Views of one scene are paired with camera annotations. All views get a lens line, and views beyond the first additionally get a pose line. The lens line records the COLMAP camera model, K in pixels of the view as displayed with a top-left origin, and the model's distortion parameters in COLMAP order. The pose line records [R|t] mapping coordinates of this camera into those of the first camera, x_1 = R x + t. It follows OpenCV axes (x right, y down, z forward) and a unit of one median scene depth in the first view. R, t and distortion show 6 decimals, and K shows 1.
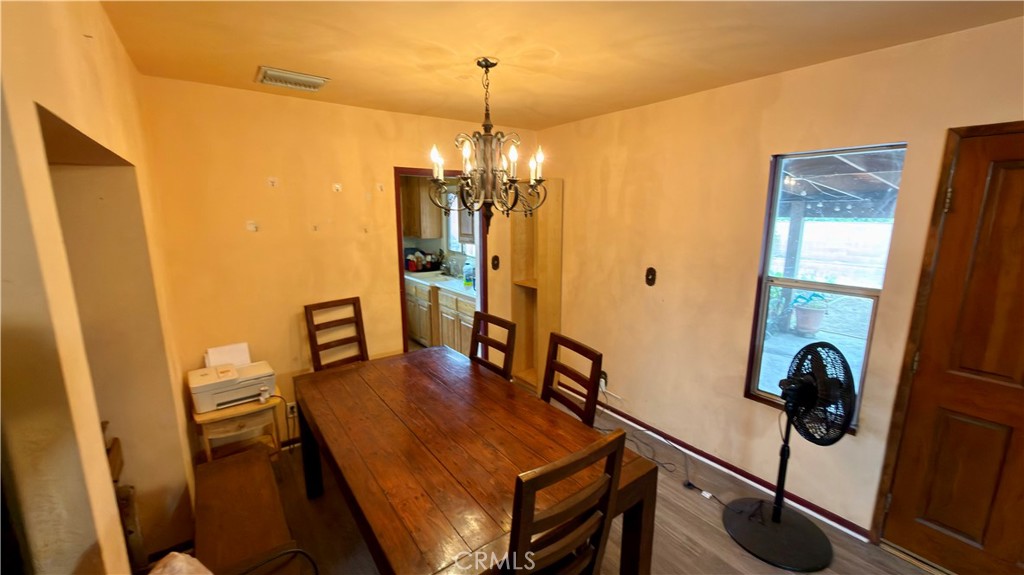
lens RADIAL K [[406.1, 0, 514.9], [0, 406.1, 288.9], [0, 0, 1]] dist [-0.002574, -0.000298]
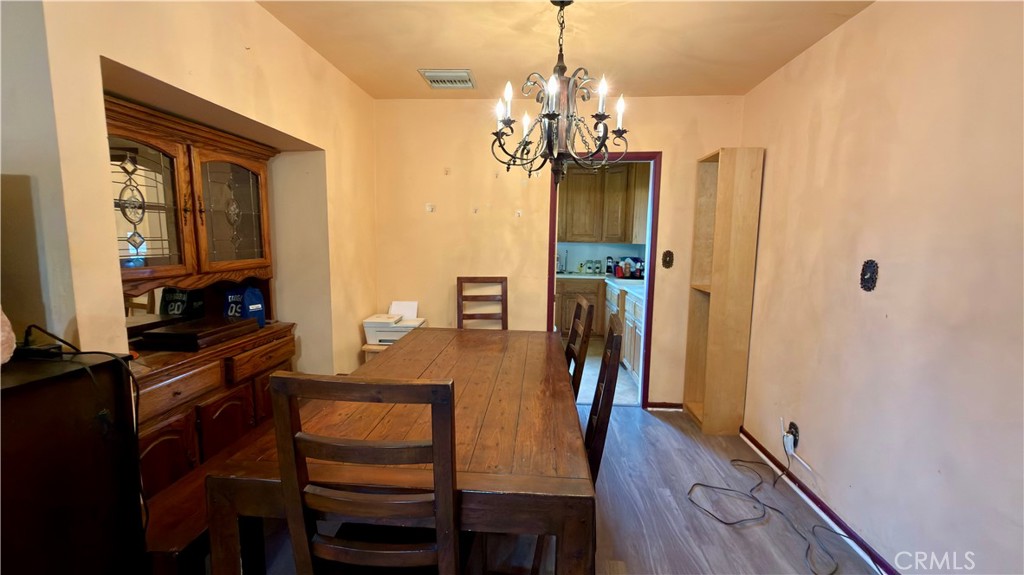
lens RADIAL K [[406.1, 0, 513.8], [0, 406.1, 287.7], [0, 0, 1]] dist [-0.002574, -0.000298]
pose [[0.761211, 0.087106, -0.642627, 0.311238], [-0.138017, 0.989997, -0.029294, 0.075236], [0.633647, 0.110992, 0.765619, 0.204980]]
